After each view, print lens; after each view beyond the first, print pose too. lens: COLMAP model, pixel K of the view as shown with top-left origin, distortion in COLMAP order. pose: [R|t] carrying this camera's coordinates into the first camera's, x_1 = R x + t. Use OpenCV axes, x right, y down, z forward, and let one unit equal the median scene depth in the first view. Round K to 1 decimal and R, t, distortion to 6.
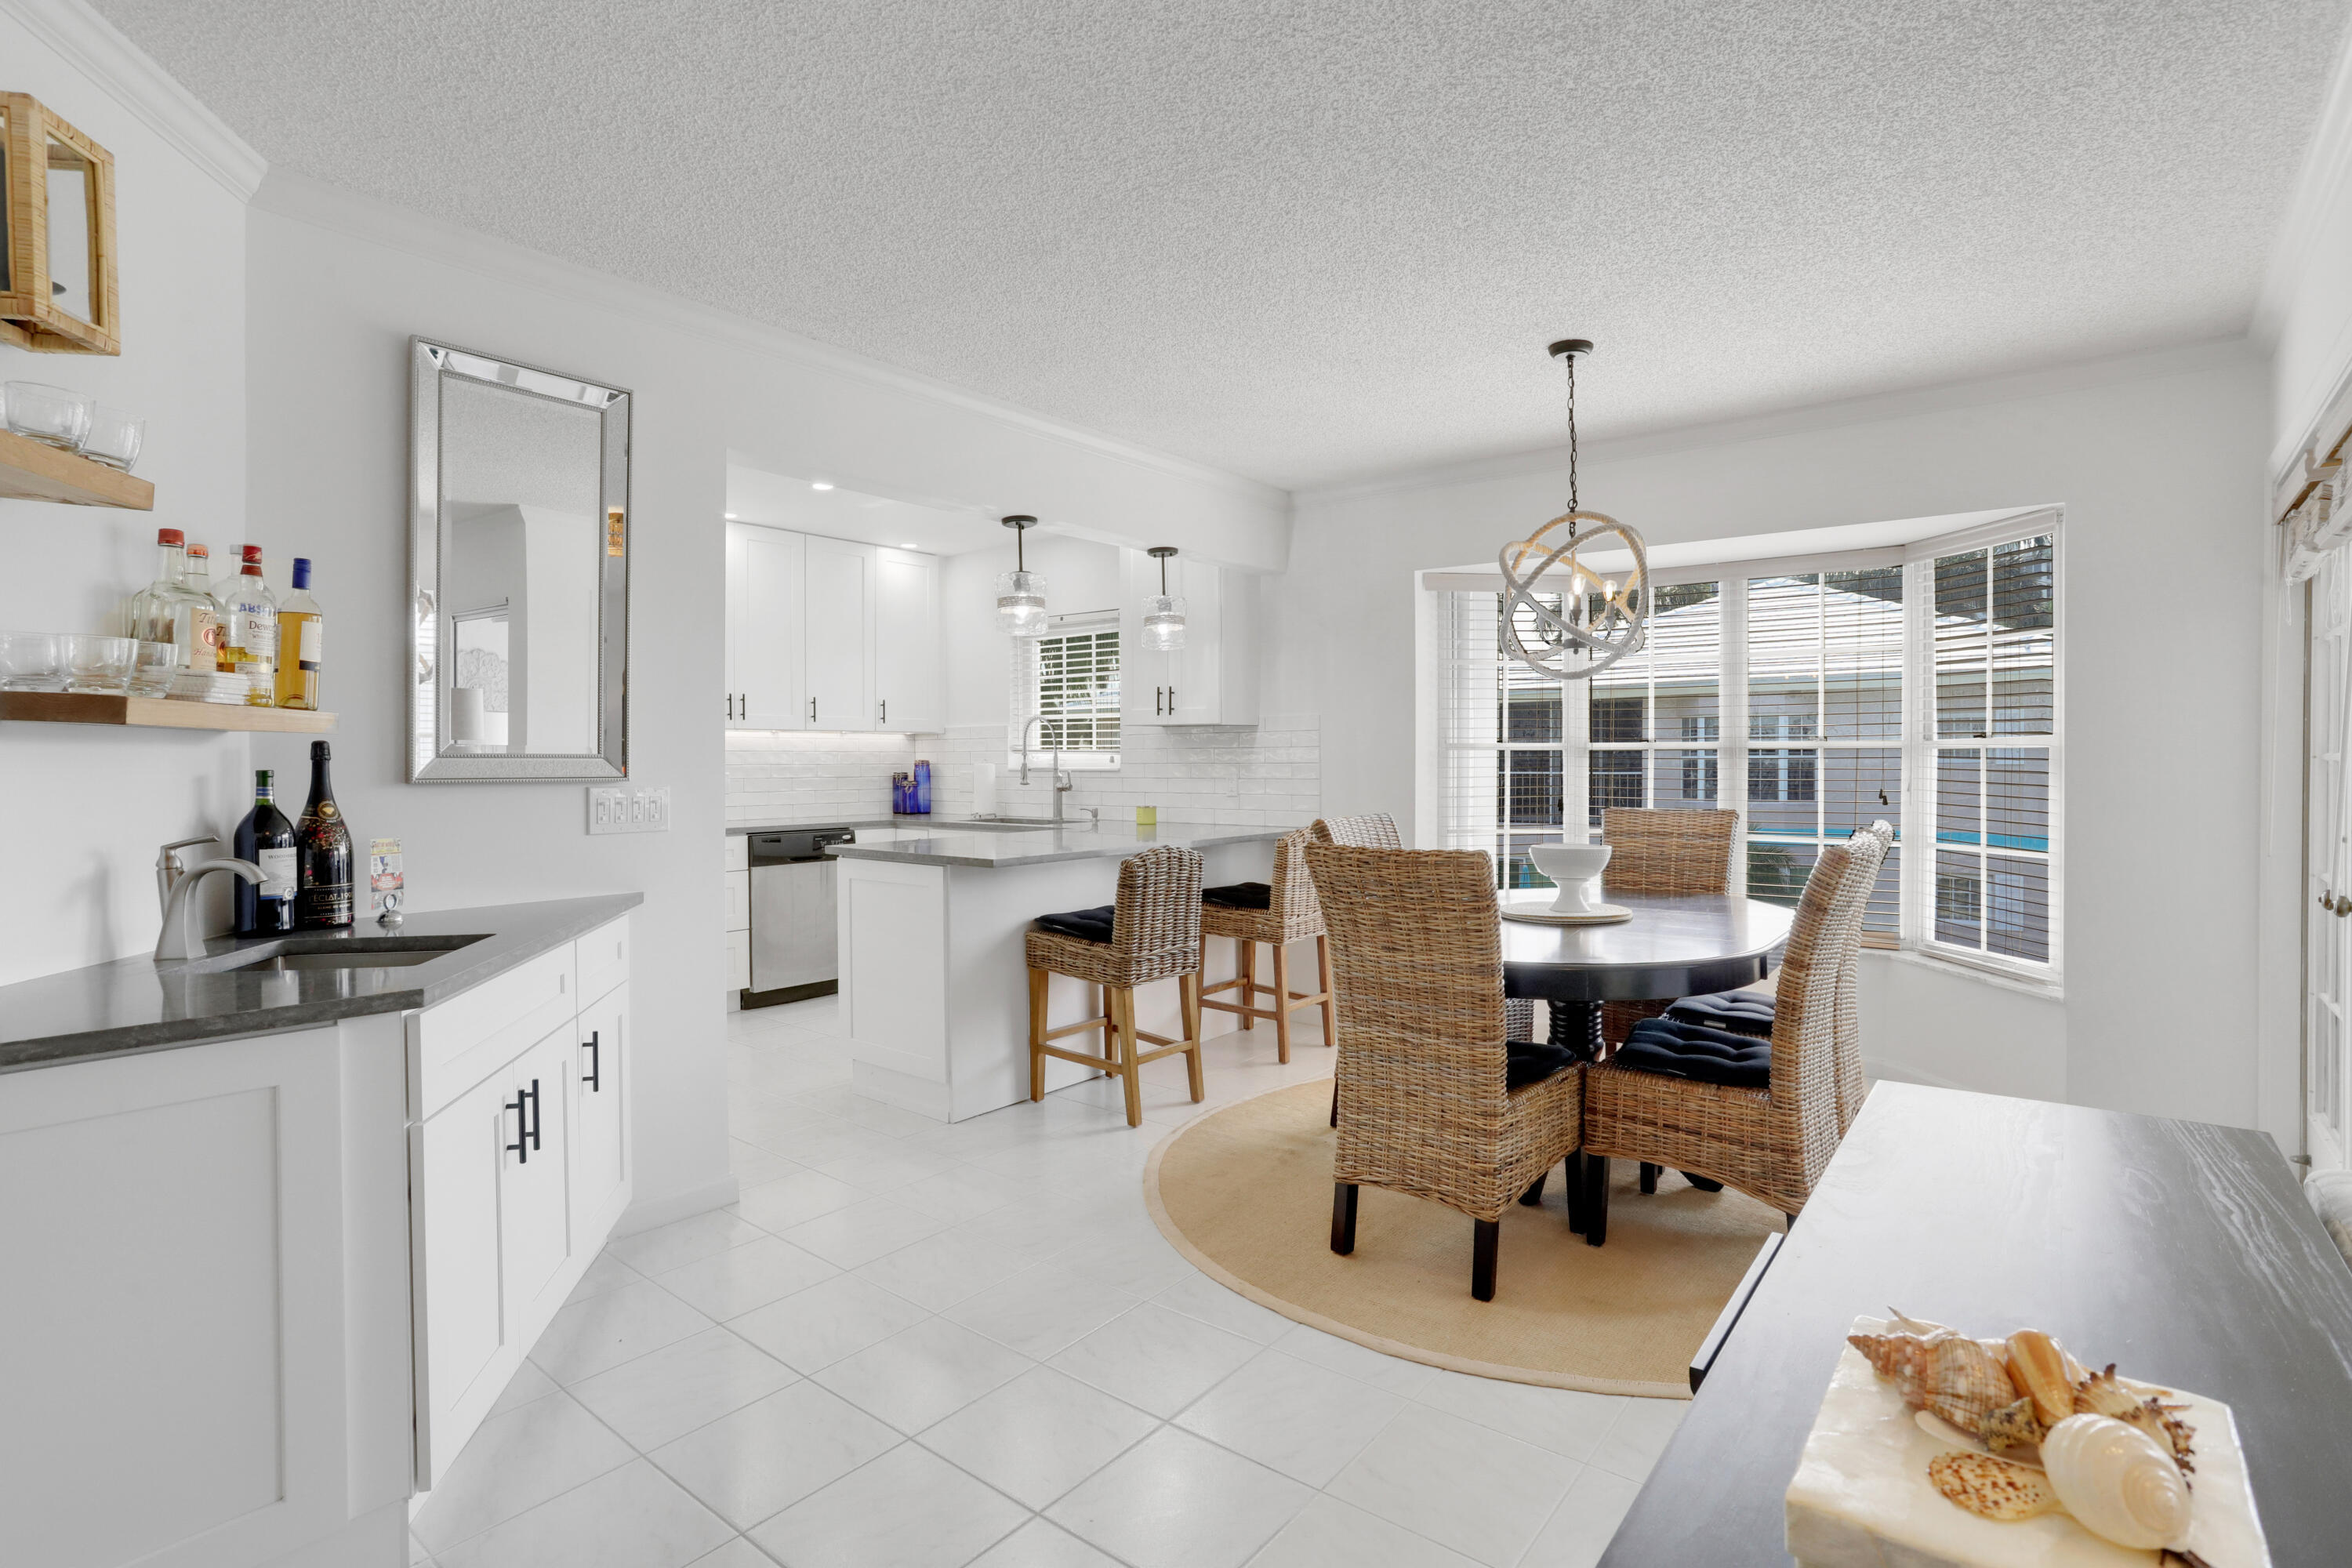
lens RADIAL K [[1140.7, 0, 1179.2], [0, 1140.7, 779.0], [0, 0, 1]] dist [-0.037886, 0.017284]
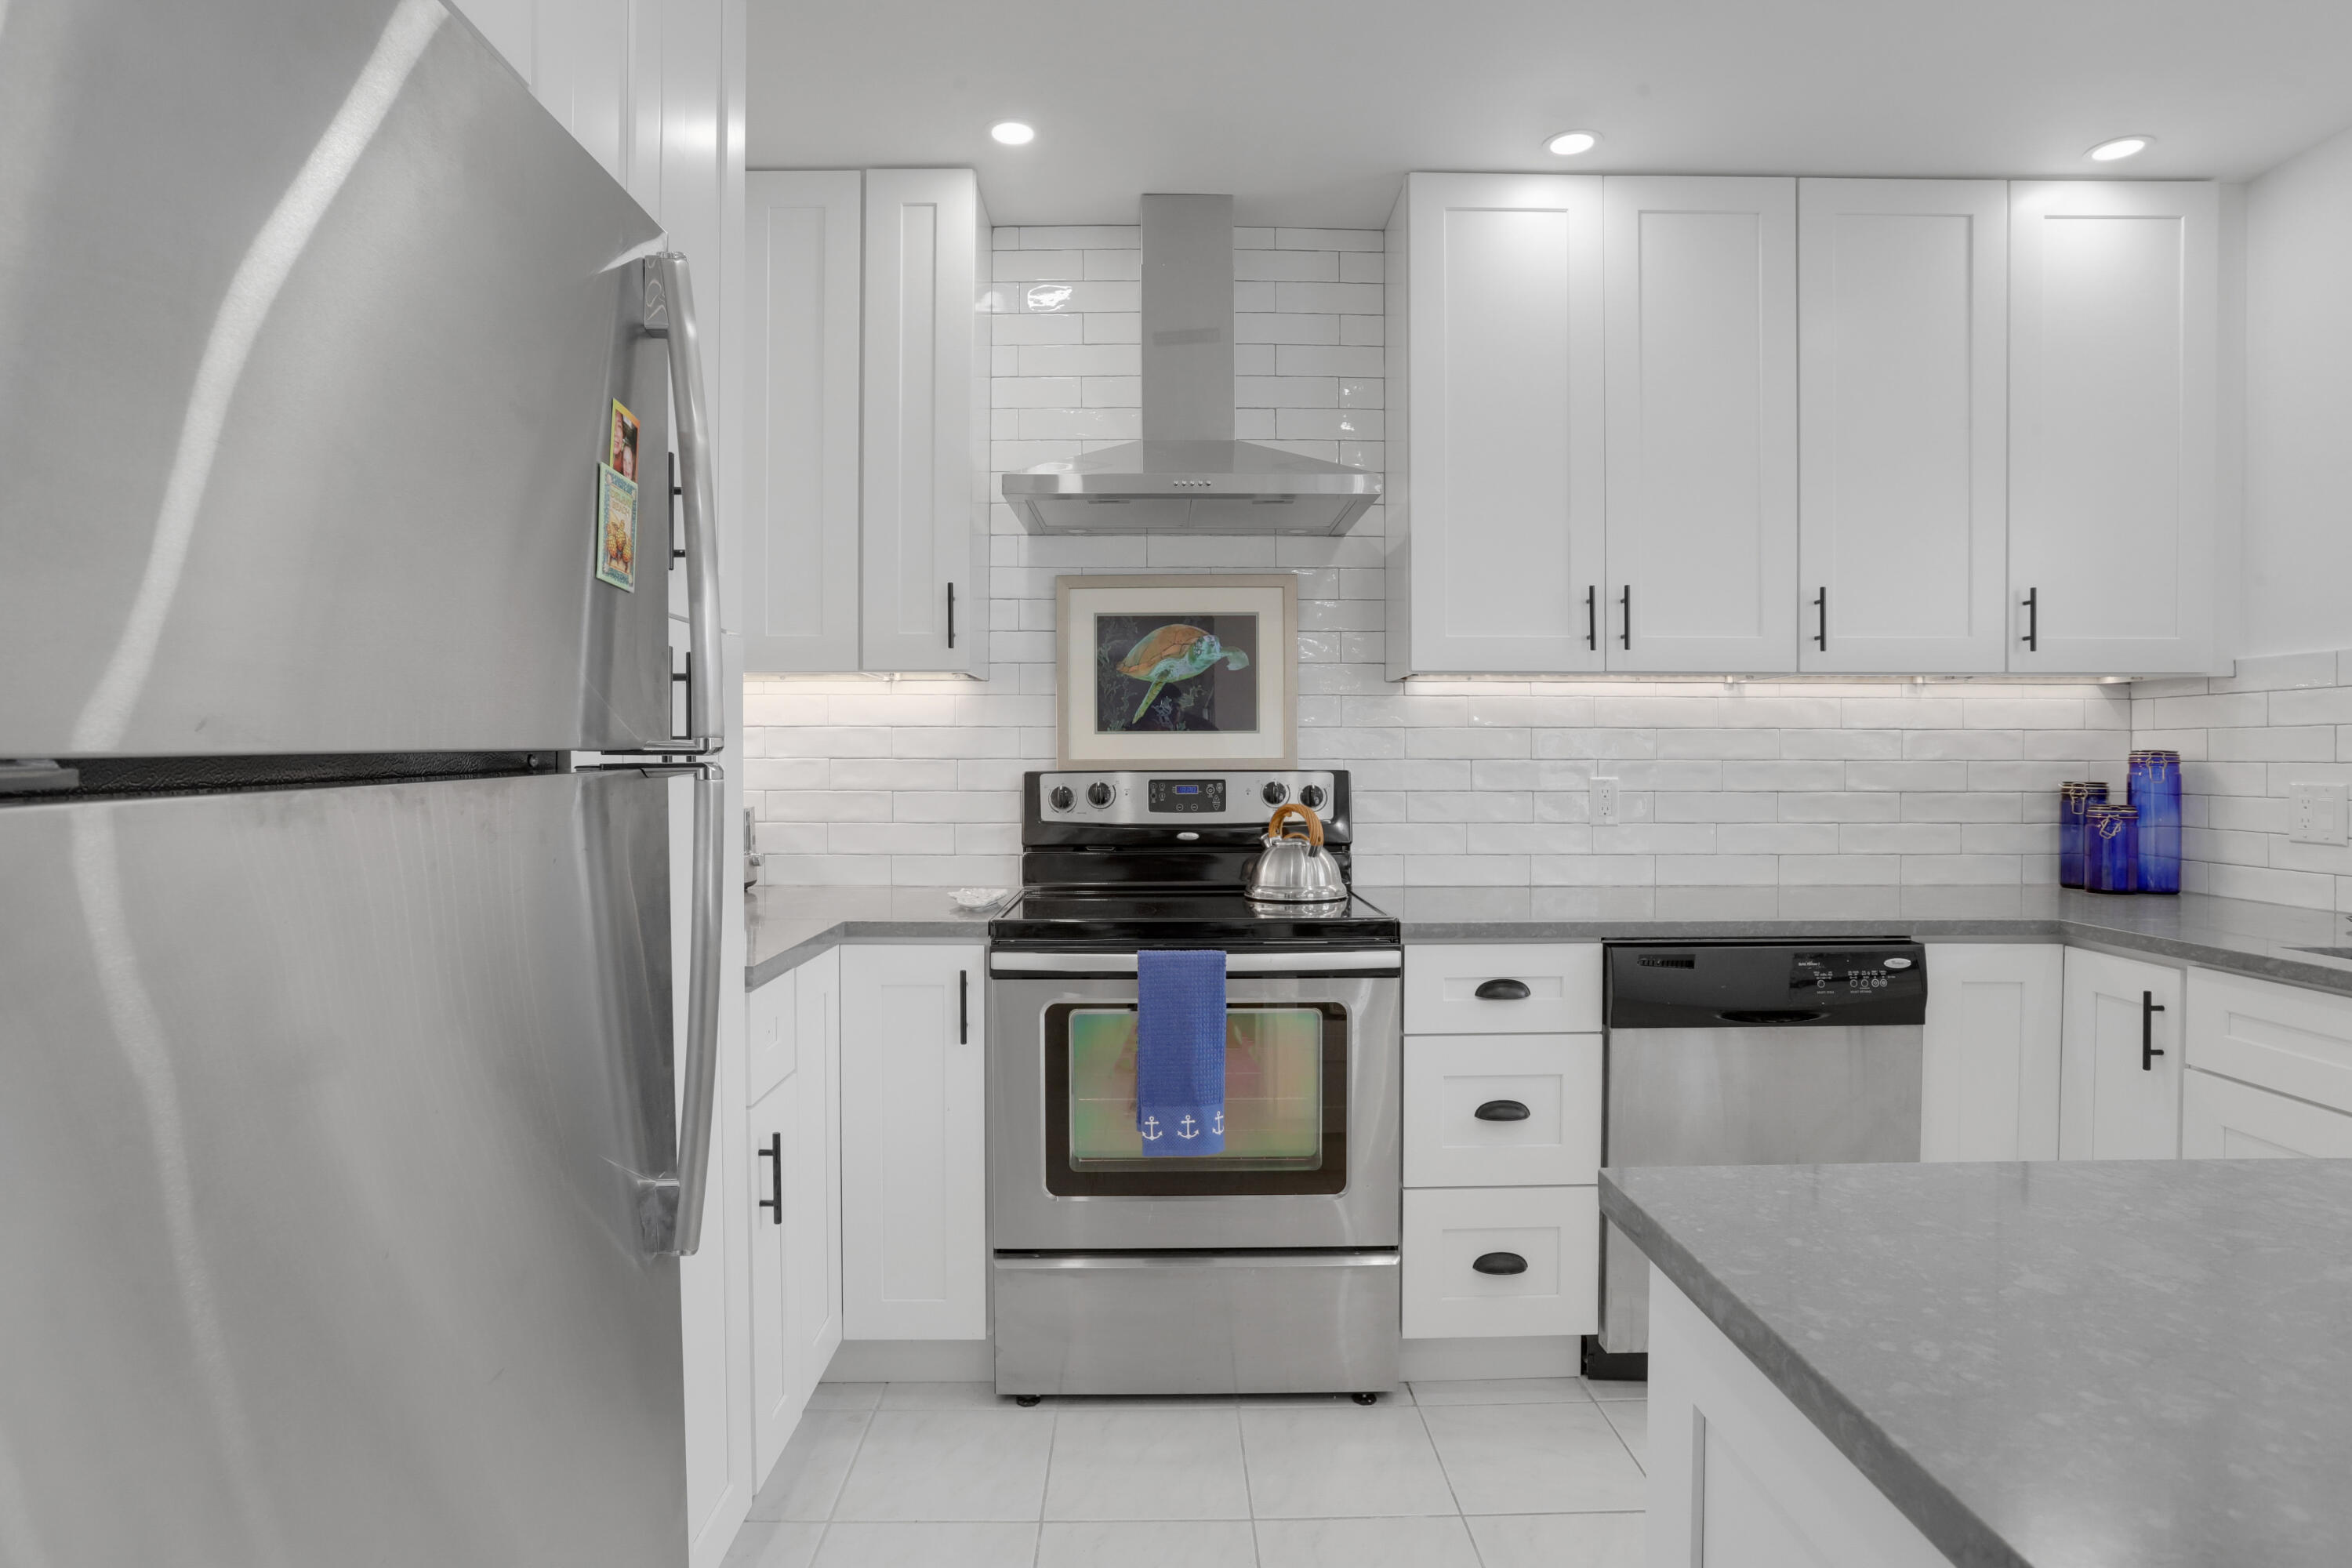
lens RADIAL K [[1140.7, 0, 1158.0], [0, 1140.7, 760.6], [0, 0, 1]] dist [-0.037886, 0.017284]
pose [[0.612658, 0.004414, -0.790336, -0.231114], [-0.014073, 0.999887, -0.005325, -0.010920], [0.790223, 0.014384, 0.612651, 0.875131]]
